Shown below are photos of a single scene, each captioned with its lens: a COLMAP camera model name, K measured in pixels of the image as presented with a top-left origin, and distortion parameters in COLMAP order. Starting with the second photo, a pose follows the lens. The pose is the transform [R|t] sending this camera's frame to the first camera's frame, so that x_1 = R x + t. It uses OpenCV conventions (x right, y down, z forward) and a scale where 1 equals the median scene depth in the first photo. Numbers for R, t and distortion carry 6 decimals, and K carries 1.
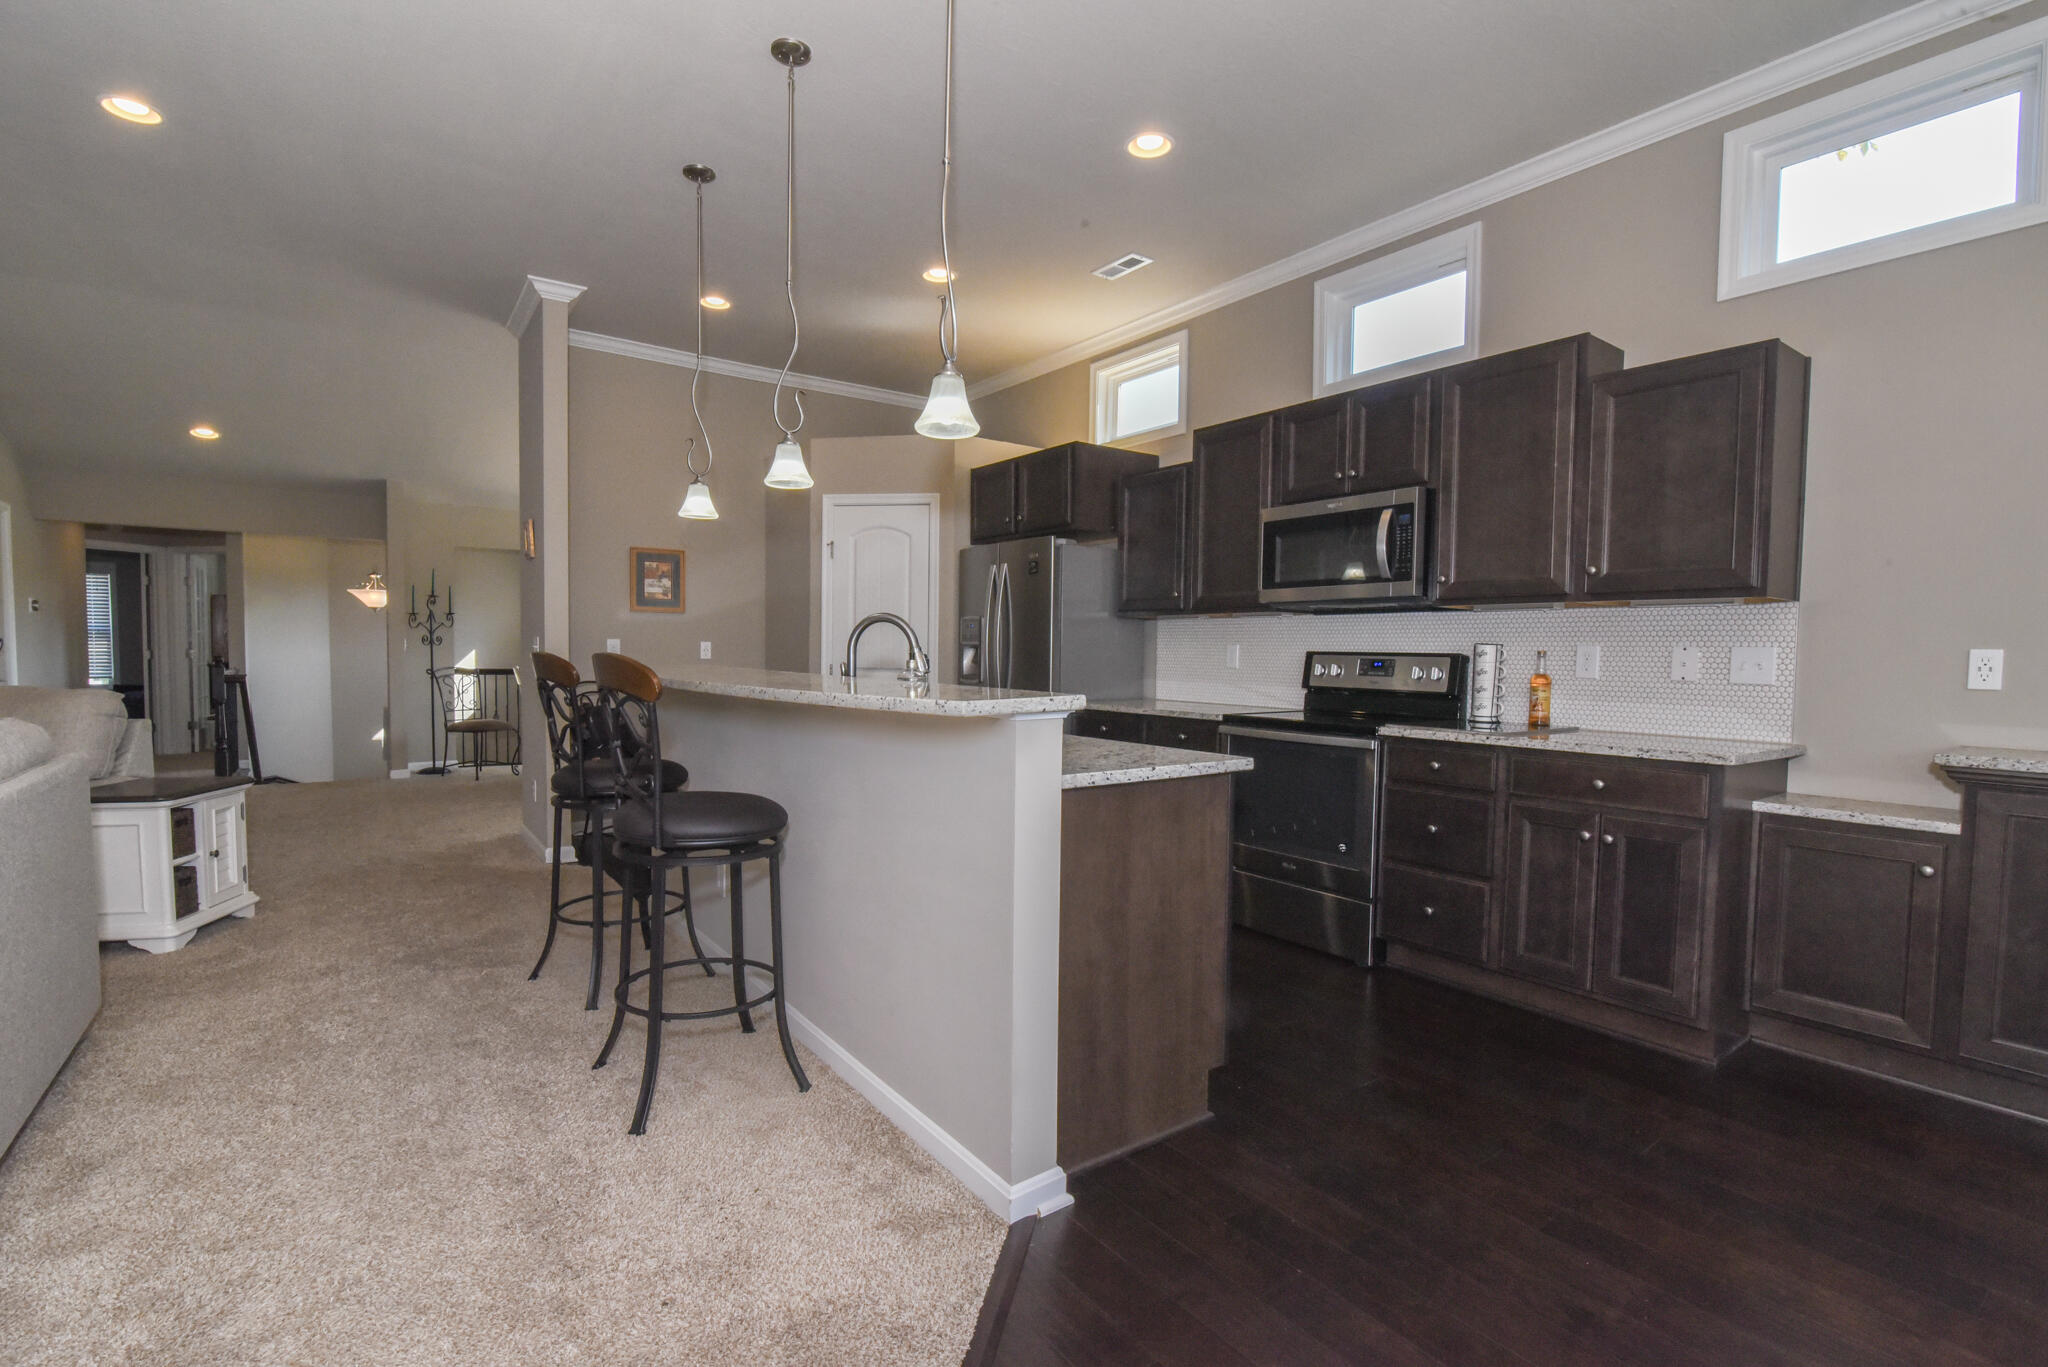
lens RADIAL K [[933.7, 0, 1014.9], [0, 933.7, 699.5], [0, 0, 1]] dist [-0.020479, 0.001663]
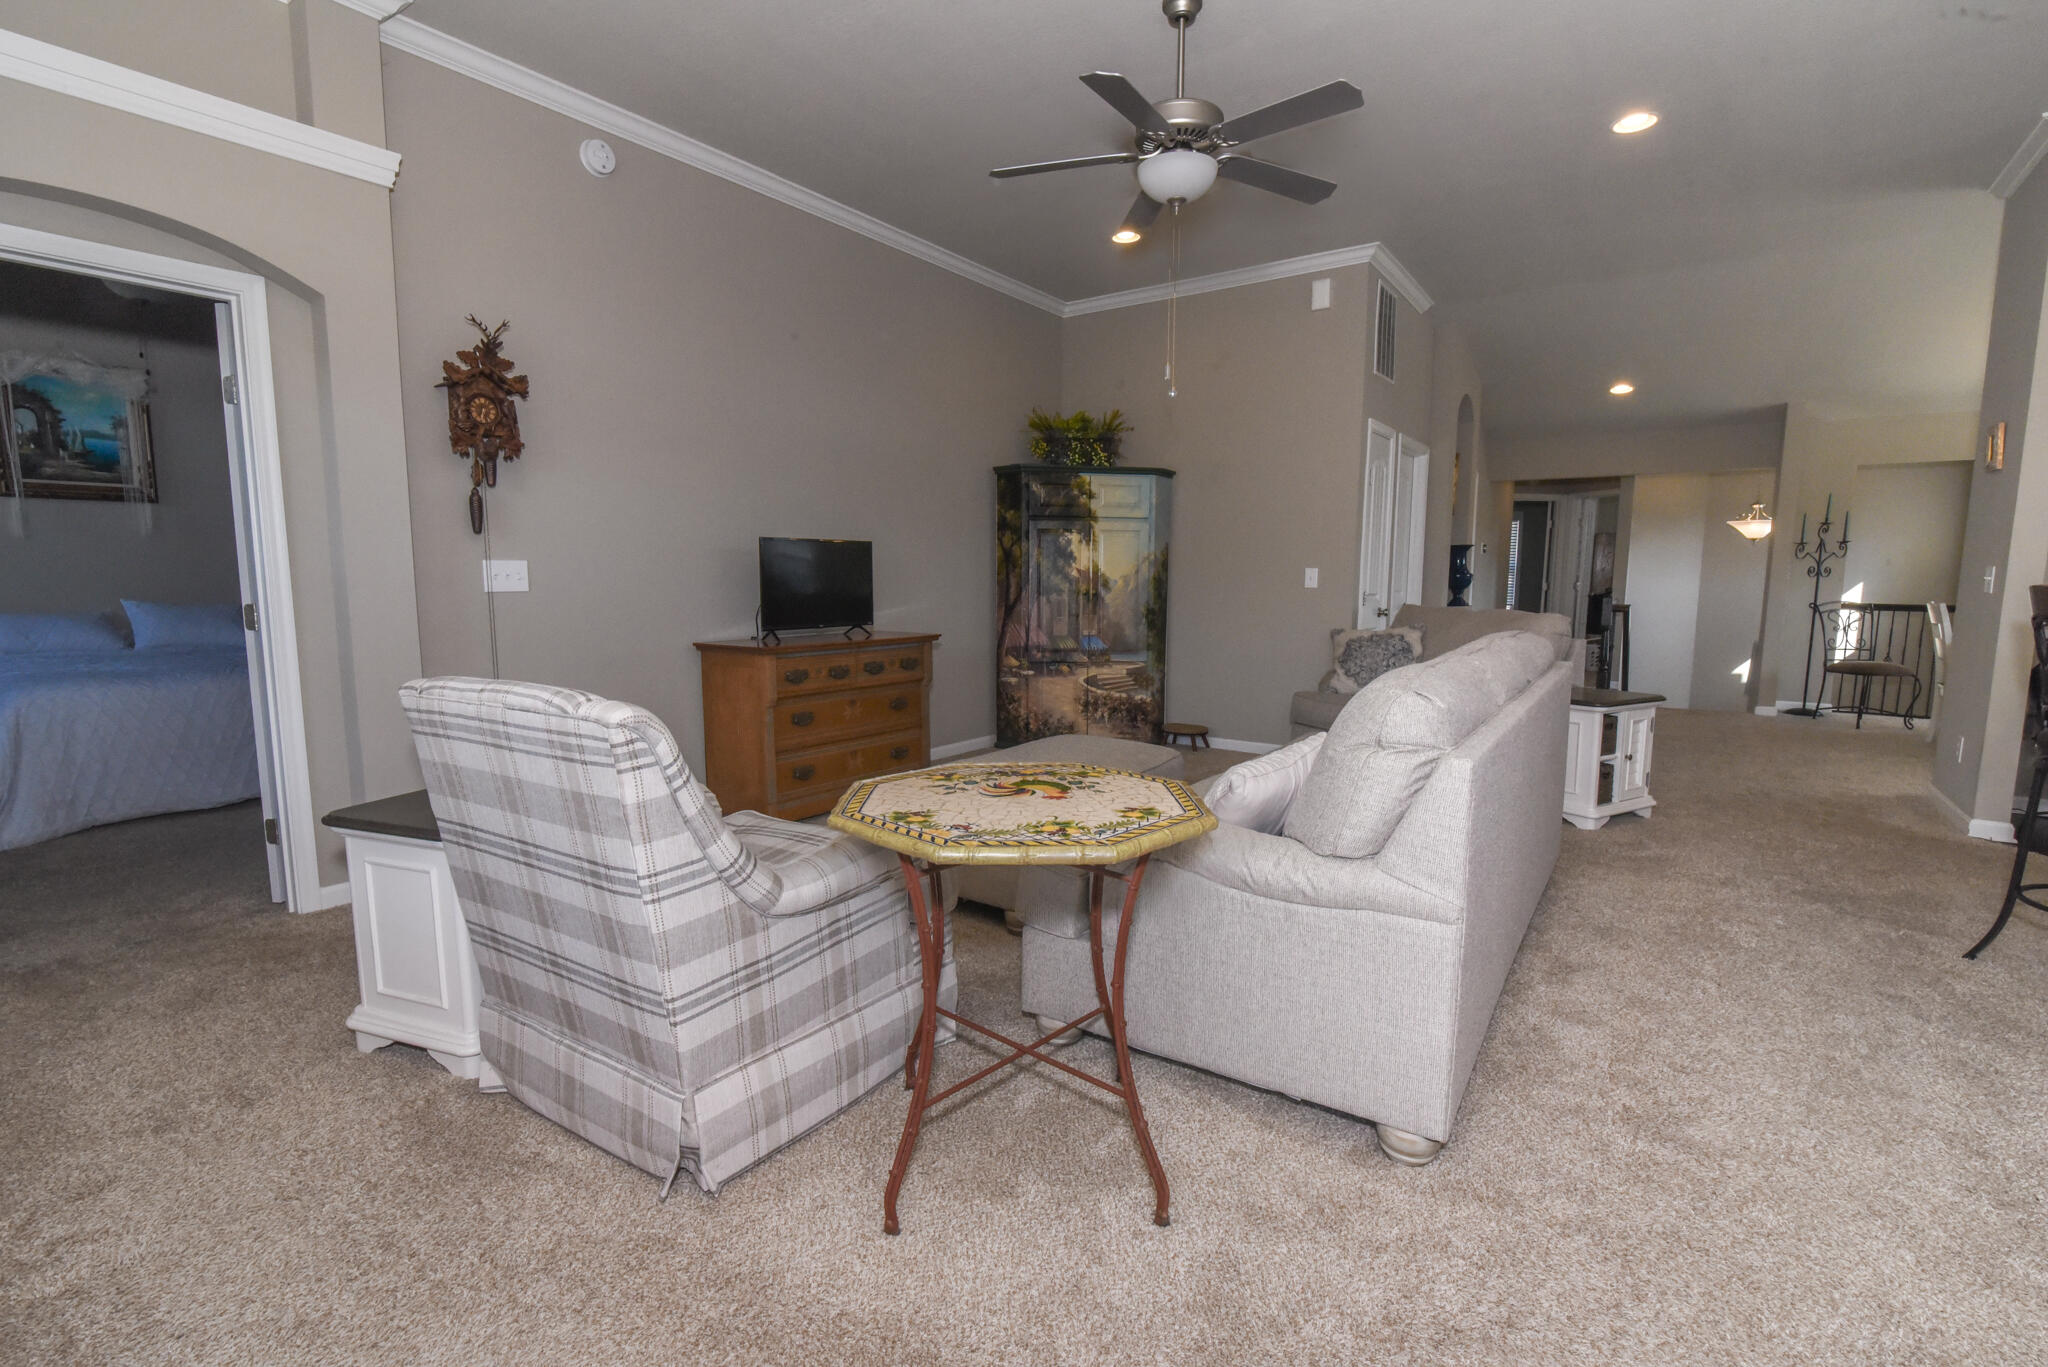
lens RADIAL K [[933.7, 0, 1027.2], [0, 933.7, 698.1], [0, 0, 1]] dist [-0.020479, 0.001663]
pose [[0.322335, 0.111177, -0.940074, -0.018085], [-0.044307, 0.993763, 0.102335, 0.006394], [0.945588, 0.008666, 0.325251, -0.114878]]
